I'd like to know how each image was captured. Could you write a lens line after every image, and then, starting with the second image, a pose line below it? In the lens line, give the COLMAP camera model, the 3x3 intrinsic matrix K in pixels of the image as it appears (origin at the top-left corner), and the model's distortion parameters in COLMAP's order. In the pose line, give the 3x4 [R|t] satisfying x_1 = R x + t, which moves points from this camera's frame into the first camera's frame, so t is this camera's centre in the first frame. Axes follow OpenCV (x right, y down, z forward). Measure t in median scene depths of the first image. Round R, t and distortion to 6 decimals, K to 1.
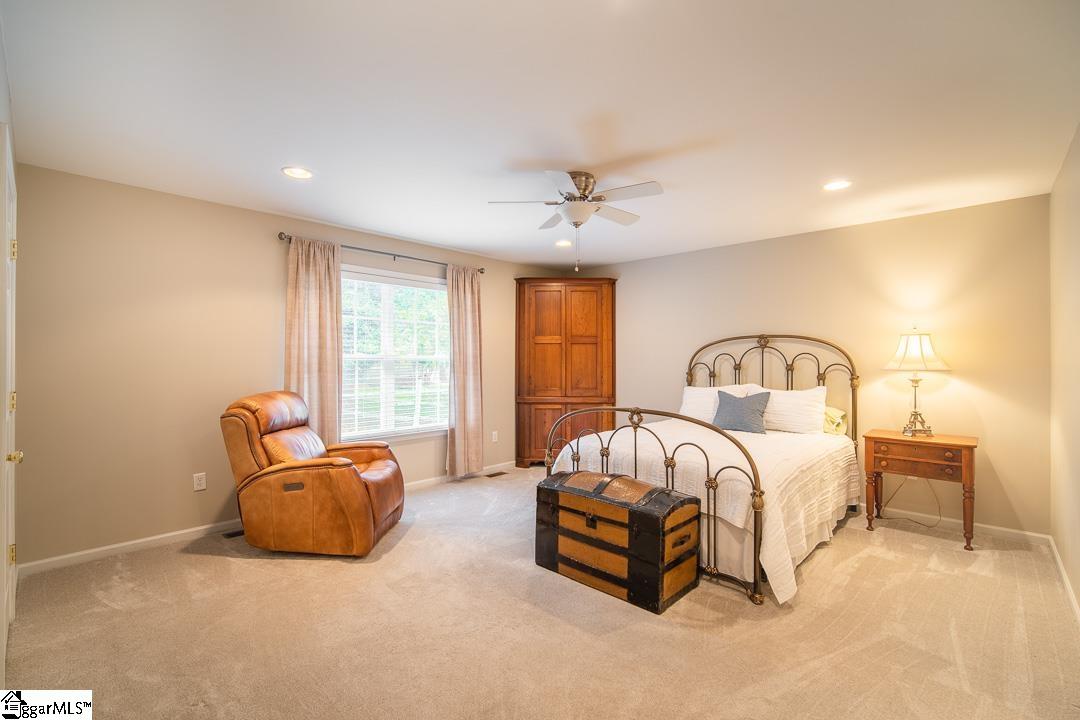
lens RADIAL K [[482.5, 0, 537.4], [0, 482.5, 364.3], [0, 0, 1]] dist [-0.014599, 0.005115]
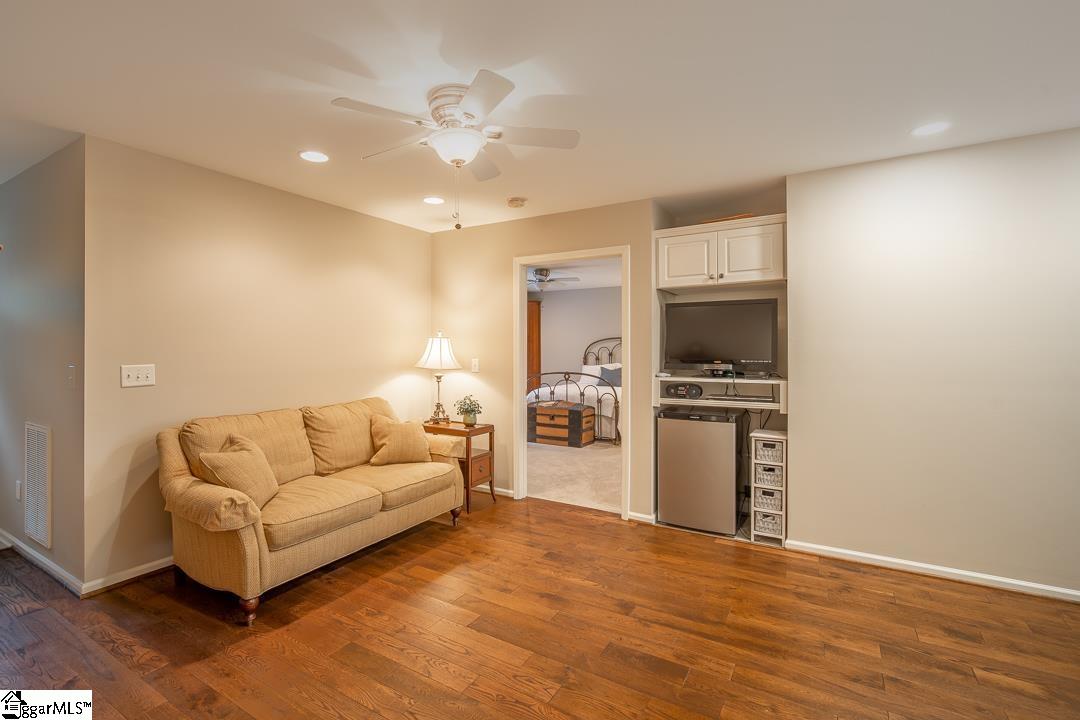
lens RADIAL K [[502.6, 0, 538.3], [0, 502.6, 356.6], [0, 0, 1]] dist [-0.000591, 0.000153]
pose [[0.970416, -0.000837, 0.241439, -0.541055], [0.000551, 0.999999, 0.001253, 0.019706], [-0.241440, -0.001083, 0.970415, -1.366462]]
